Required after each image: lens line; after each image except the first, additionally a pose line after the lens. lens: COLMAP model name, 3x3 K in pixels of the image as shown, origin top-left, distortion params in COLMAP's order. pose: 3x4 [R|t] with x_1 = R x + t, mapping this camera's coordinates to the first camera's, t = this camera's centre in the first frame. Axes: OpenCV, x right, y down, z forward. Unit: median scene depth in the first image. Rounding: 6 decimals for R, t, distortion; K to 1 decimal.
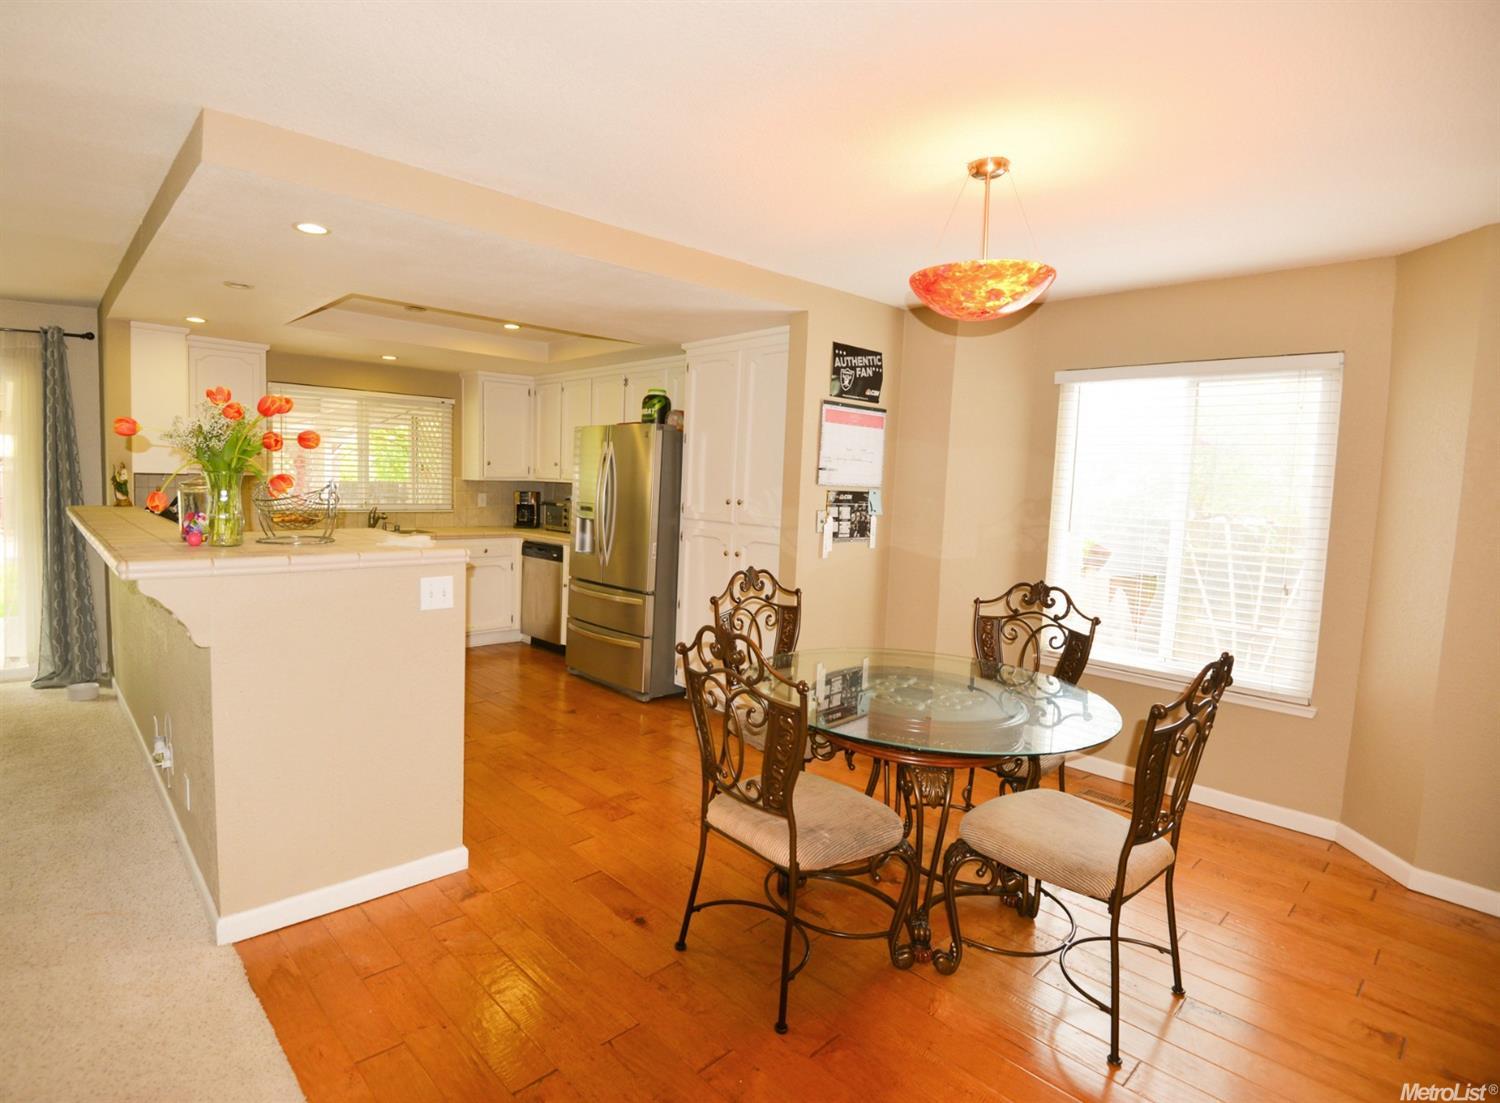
lens RADIAL K [[785.8, 0, 750.0], [0, 785.8, 551.5], [0, 0, 1]] dist [0.000674, -0.039552]
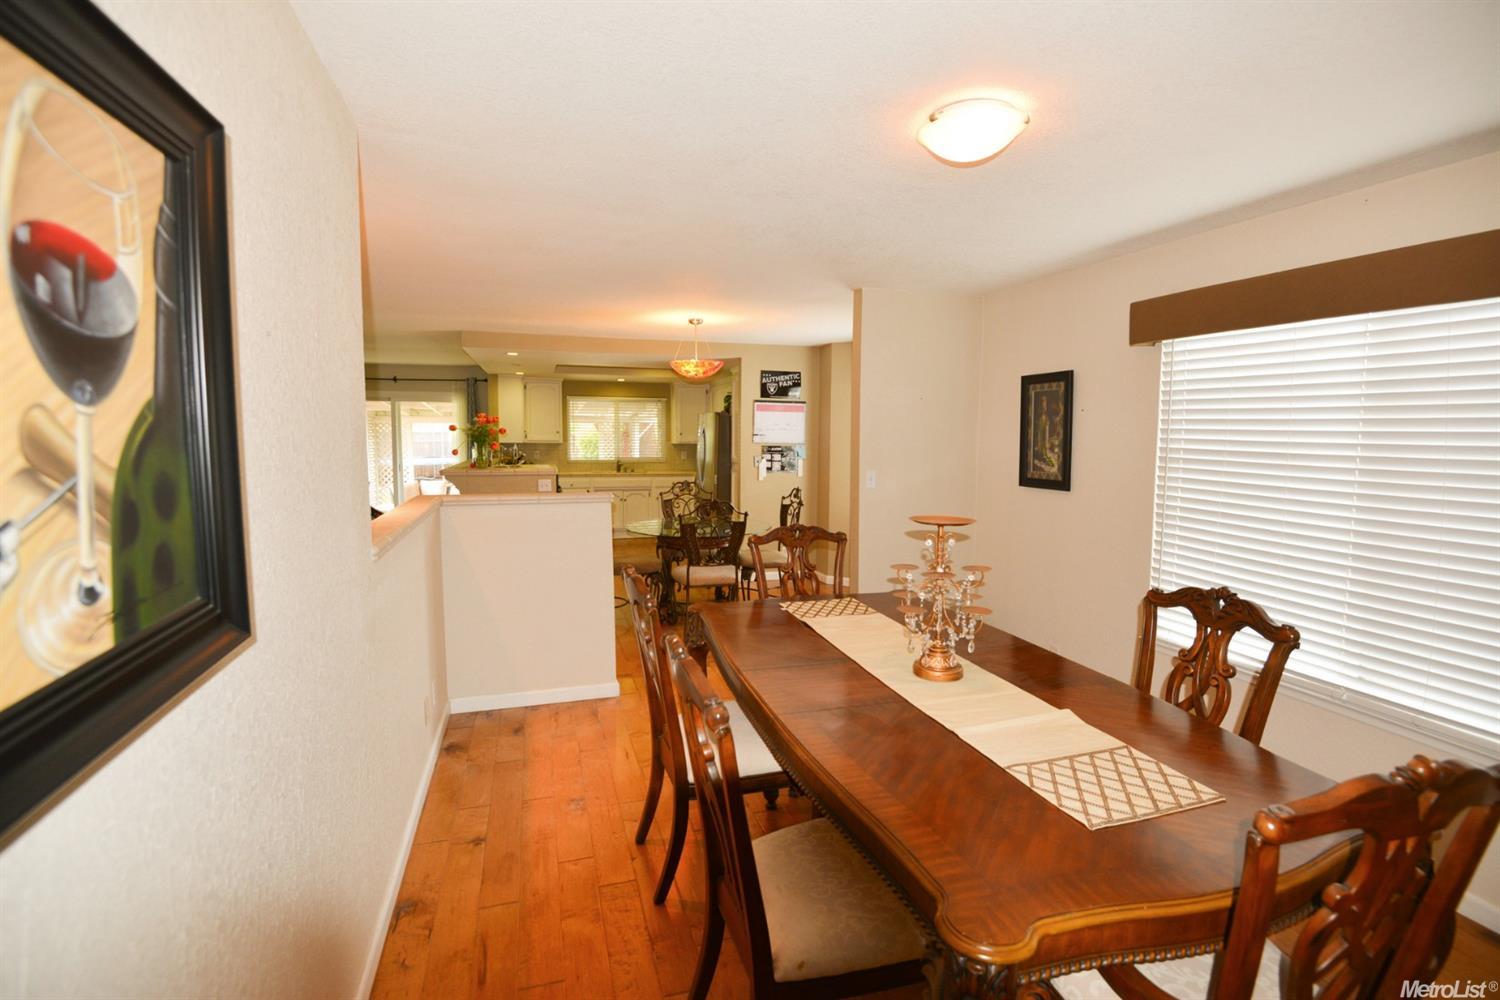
lens RADIAL K [[686.7, 0, 750.0], [0, 686.7, 500.0], [0, 0, 1]] dist [-0.050287, -0.000080]
pose [[0.912135, 0.011885, -0.409718, 0.753441], [-0.014392, 0.999892, -0.003035, 0.060852], [0.409638, 0.008665, 0.912207, -0.549316]]
